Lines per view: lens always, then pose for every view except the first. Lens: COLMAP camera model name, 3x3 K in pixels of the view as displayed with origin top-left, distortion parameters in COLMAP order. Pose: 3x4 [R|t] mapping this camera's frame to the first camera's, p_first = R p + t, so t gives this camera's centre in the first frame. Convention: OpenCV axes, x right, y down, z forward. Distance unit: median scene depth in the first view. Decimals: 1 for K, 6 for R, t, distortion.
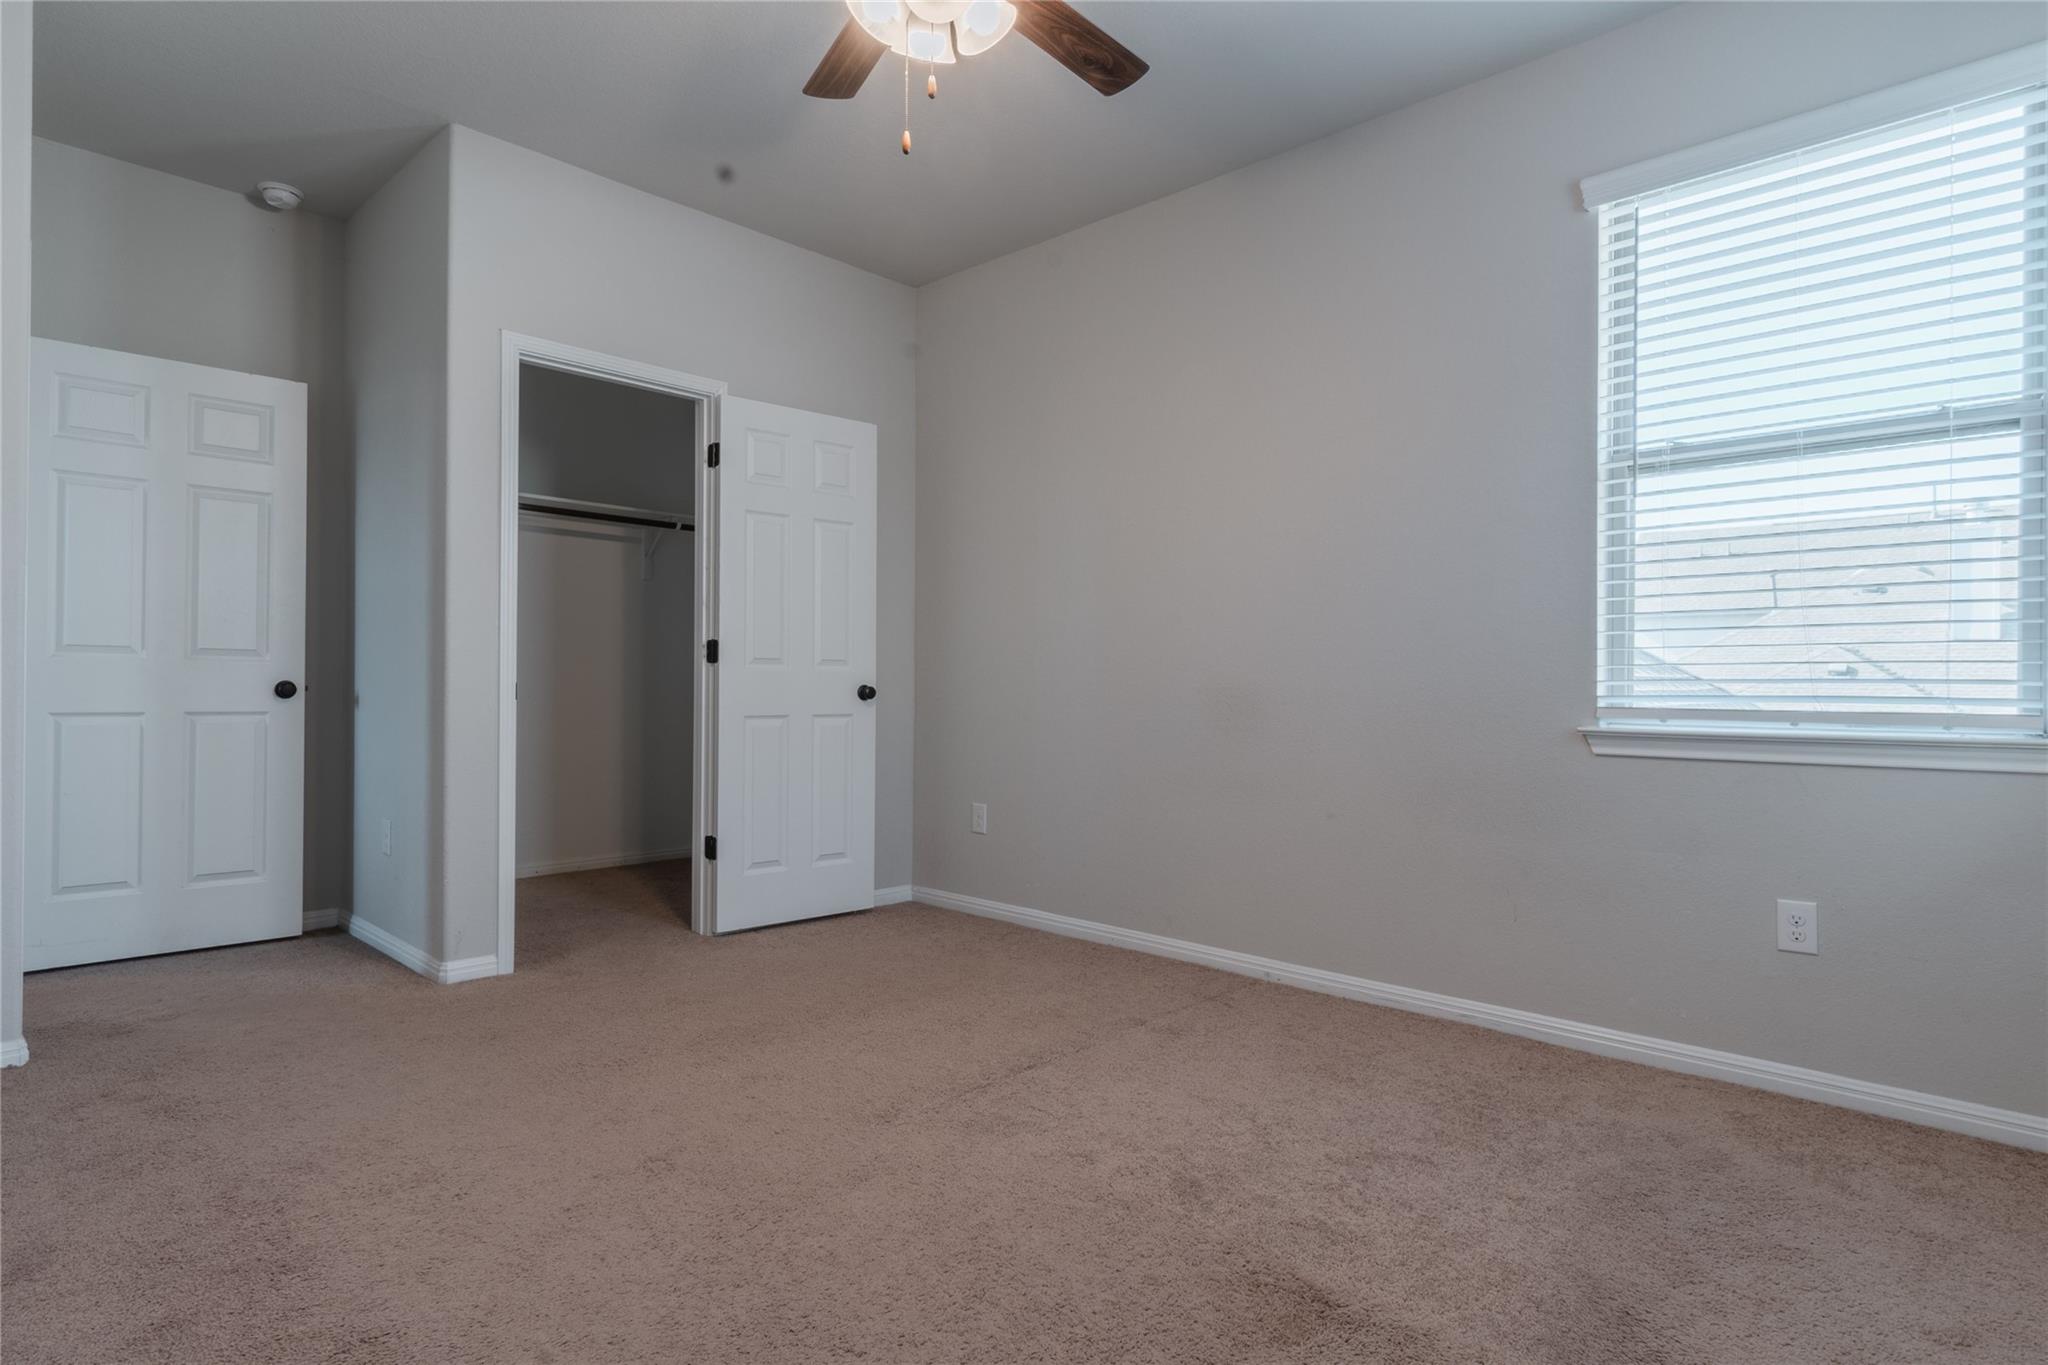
lens RADIAL K [[1067.1, 0, 1014.0], [0, 1067.1, 685.5], [0, 0, 1]] dist [0.000584, -0.000439]
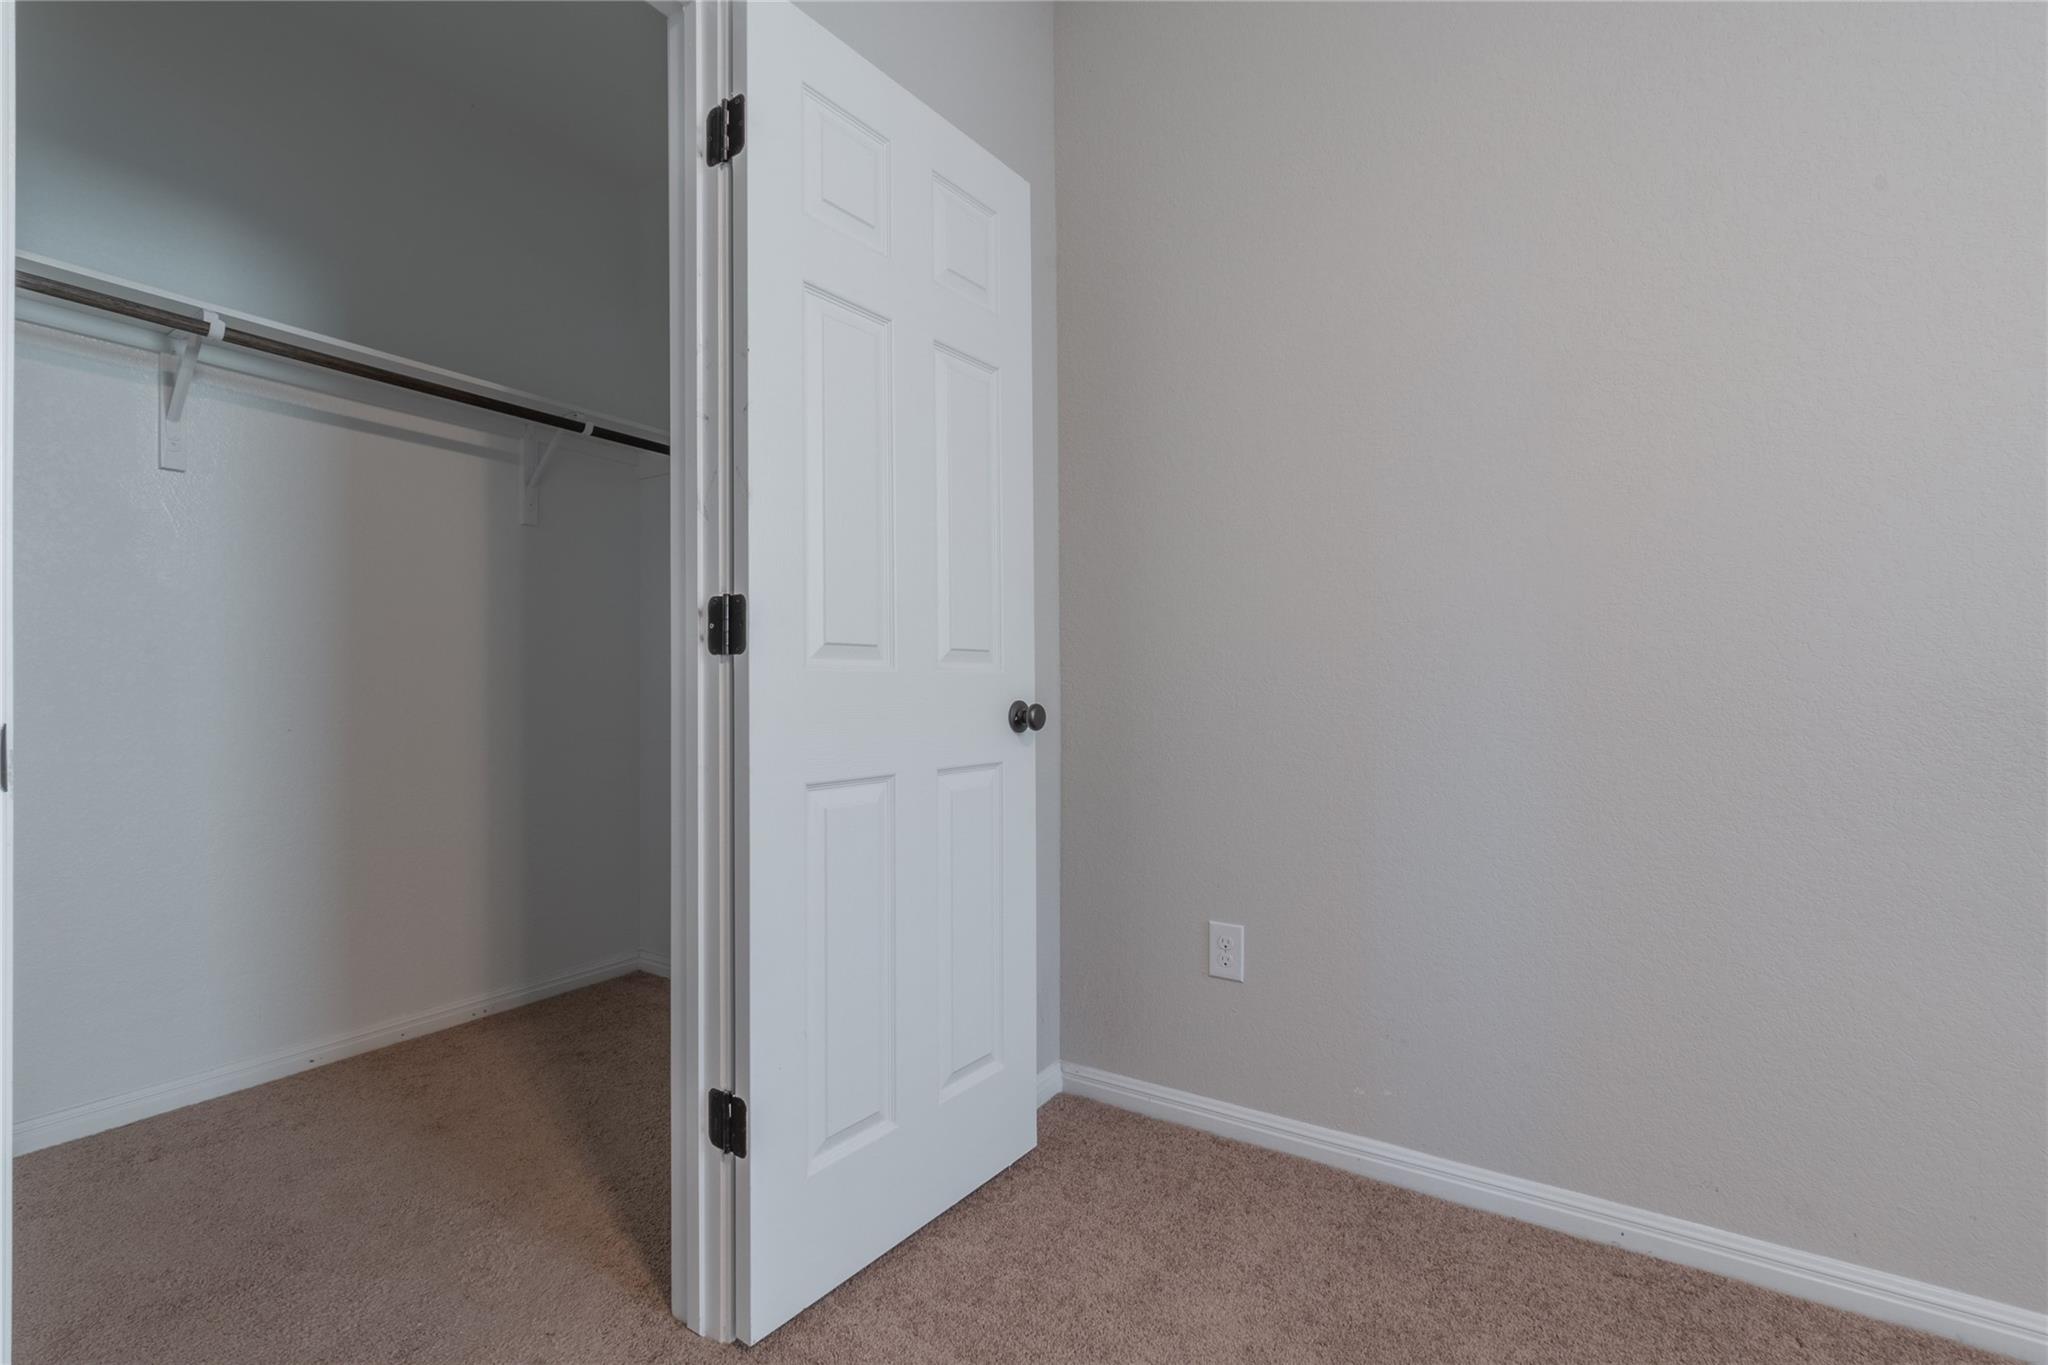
lens RADIAL K [[875.6, 0, 1014.0], [0, 875.6, 683.5], [0, 0, 1]] dist [-0.005830, 0.000956]
pose [[0.982445, -0.011972, 0.186169, -0.220236], [0.013650, 0.999877, -0.007738, -0.005640], [-0.186054, 0.010143, 0.982487, 0.611356]]
